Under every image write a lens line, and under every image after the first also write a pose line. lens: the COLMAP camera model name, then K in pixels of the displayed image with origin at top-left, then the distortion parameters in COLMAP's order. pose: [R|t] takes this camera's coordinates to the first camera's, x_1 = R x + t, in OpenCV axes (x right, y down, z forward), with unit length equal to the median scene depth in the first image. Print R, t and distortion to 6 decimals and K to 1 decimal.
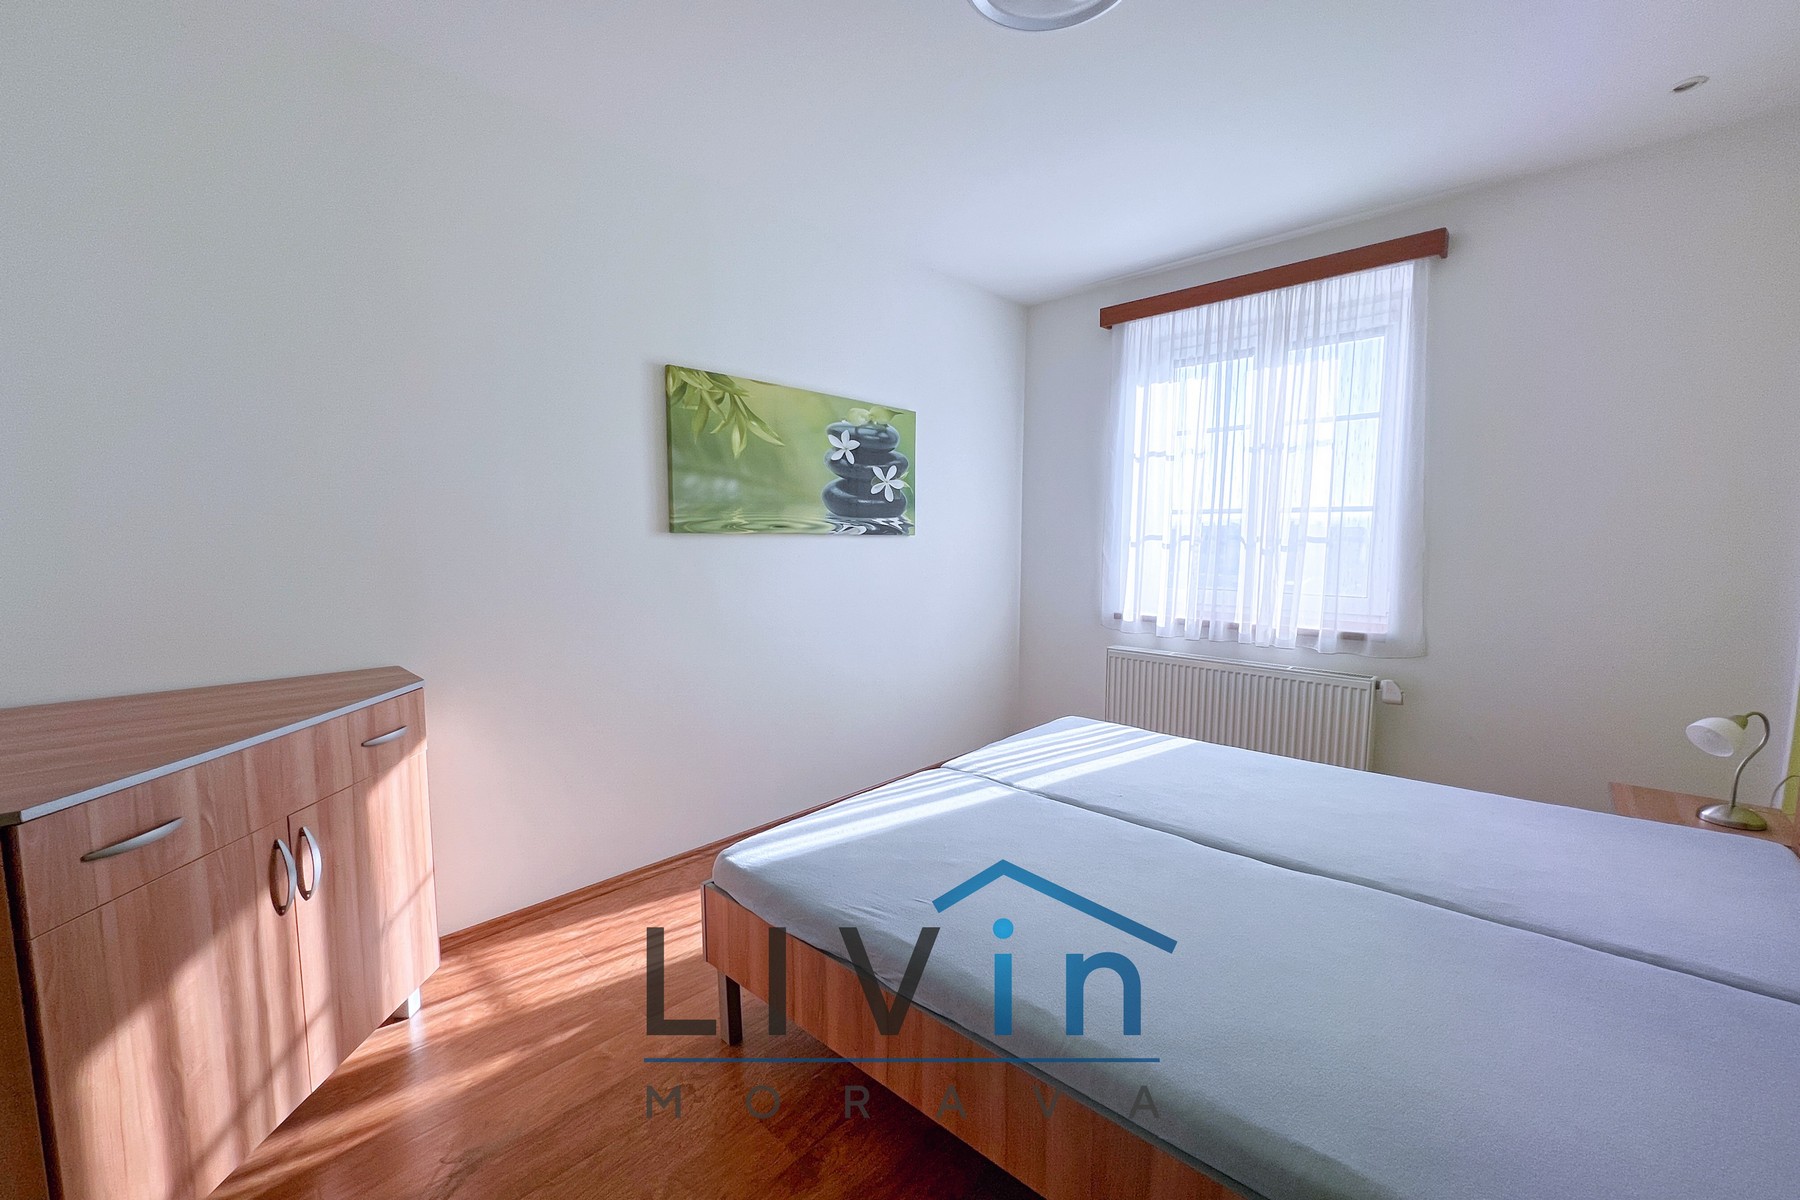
lens RADIAL K [[721.5, 0, 899.4], [0, 721.5, 604.3], [0, 0, 1]] dist [-0.003351, 0.000583]
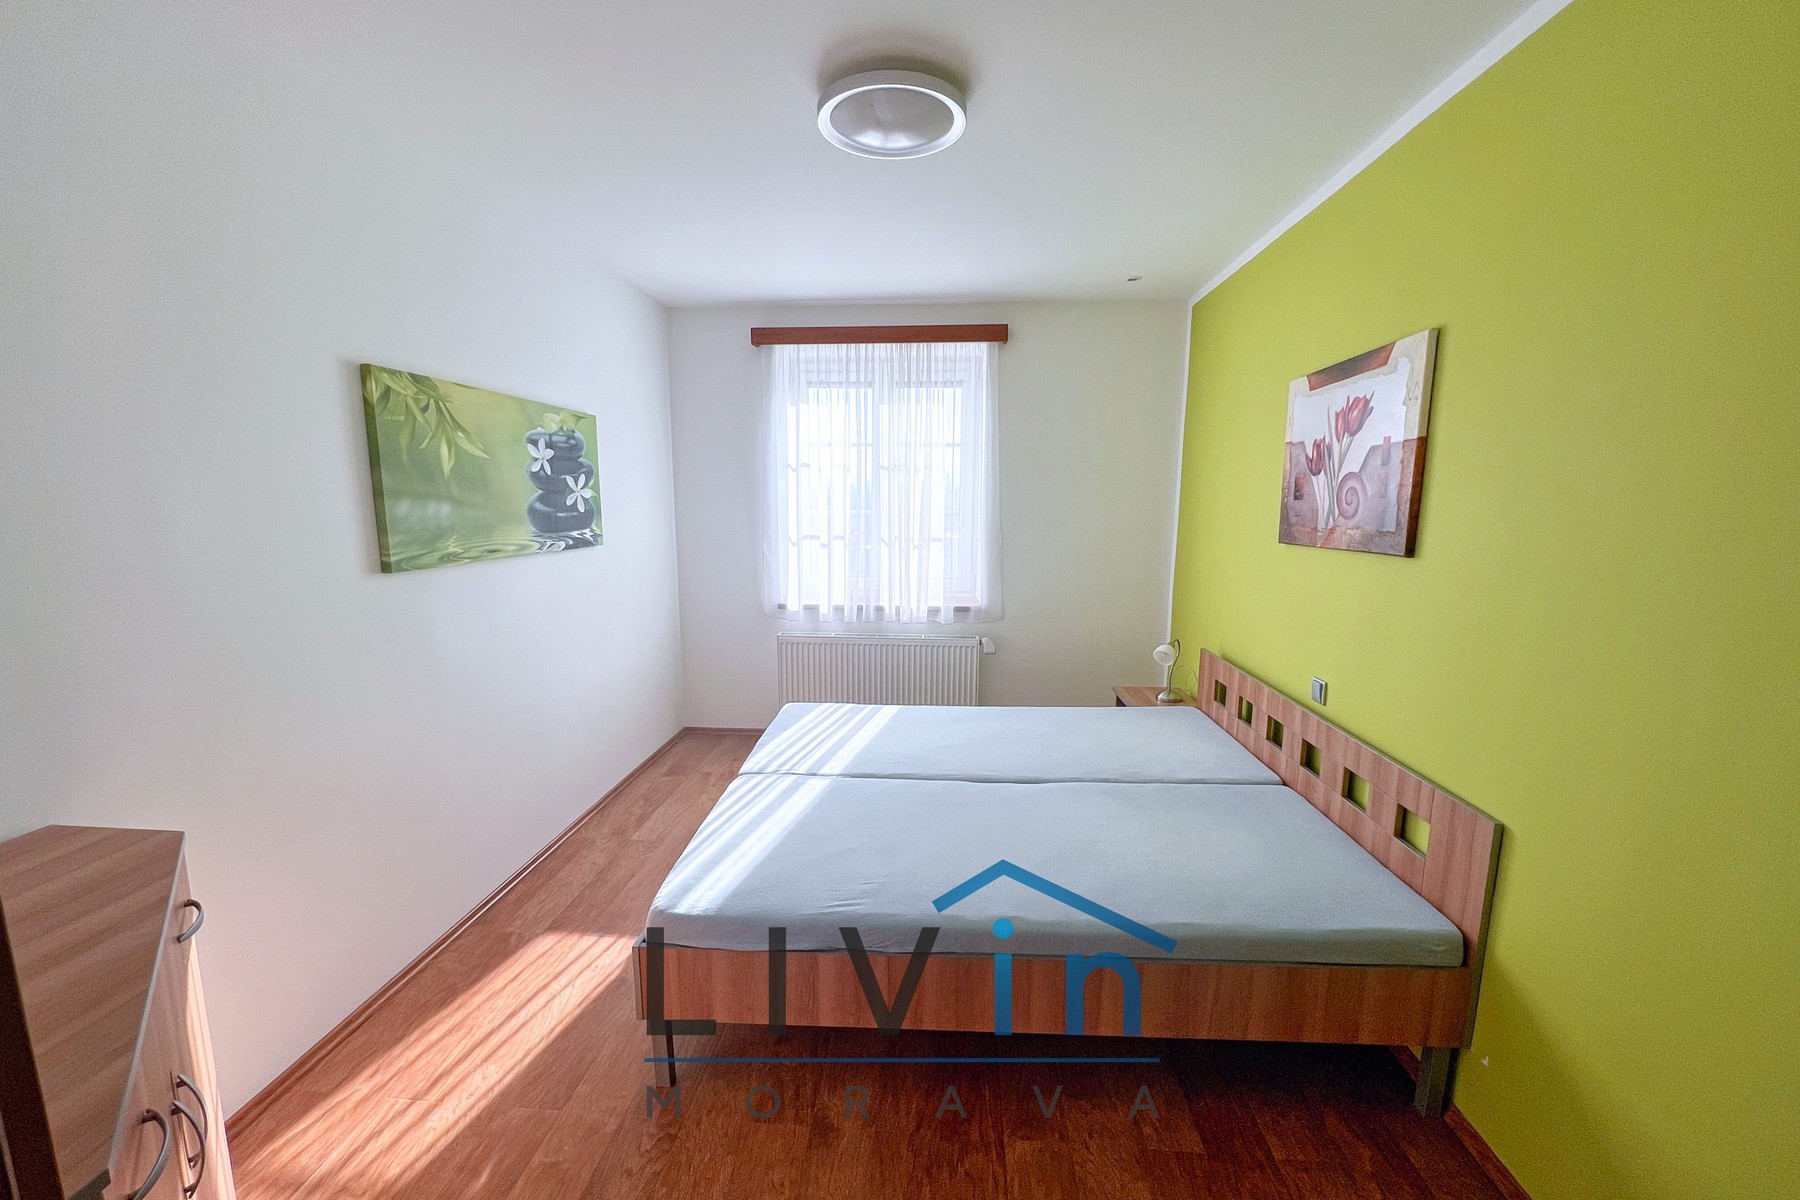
lens RADIAL K [[721.5, 0, 893.0], [0, 721.5, 607.0], [0, 0, 1]] dist [-0.003351, 0.000583]
pose [[0.773401, -0.098984, 0.626141, -0.345683], [0.058508, 0.994664, 0.084974, -0.086592], [-0.631211, -0.029085, 0.775066, 0.009866]]
